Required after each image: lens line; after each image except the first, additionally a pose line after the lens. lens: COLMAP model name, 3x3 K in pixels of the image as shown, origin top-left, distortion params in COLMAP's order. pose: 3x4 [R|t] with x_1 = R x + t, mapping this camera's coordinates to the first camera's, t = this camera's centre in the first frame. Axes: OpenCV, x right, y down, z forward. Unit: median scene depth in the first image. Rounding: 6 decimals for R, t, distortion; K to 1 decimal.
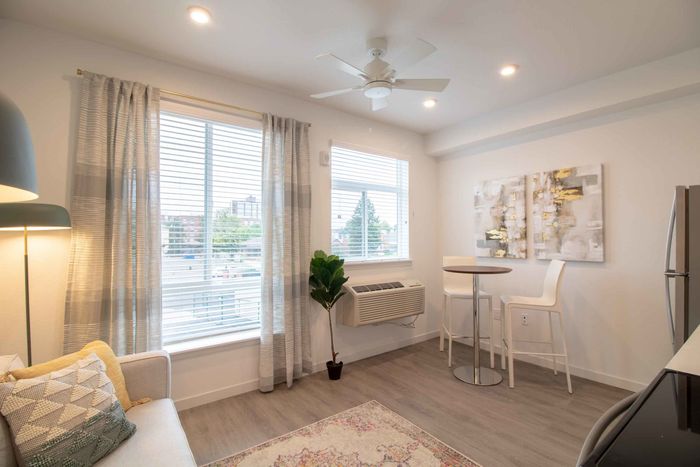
lens RADIAL K [[324.3, 0, 350.0], [0, 324.3, 233.5], [0, 0, 1]] dist [-0.013575, -0.000819]
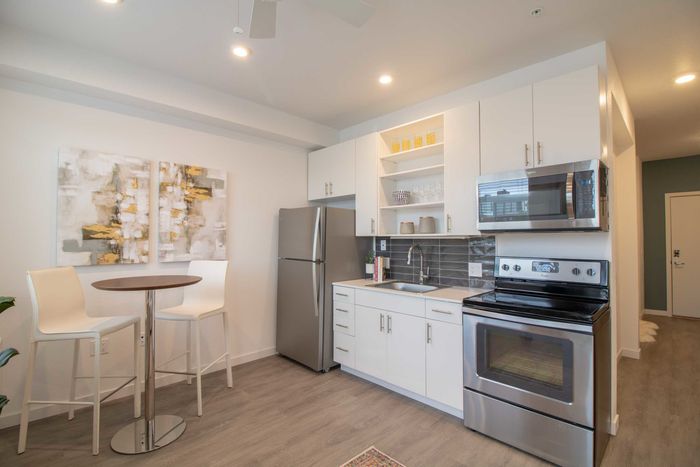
lens RADIAL K [[324.3, 0, 350.0], [0, 324.3, 233.5], [0, 0, 1]] dist [-0.013575, -0.000819]
pose [[-0.137864, 0.019441, 0.990260, -0.340572], [-0.020517, 0.999537, -0.022479, 0.012440], [-0.990239, -0.023416, -0.137401, 0.637861]]
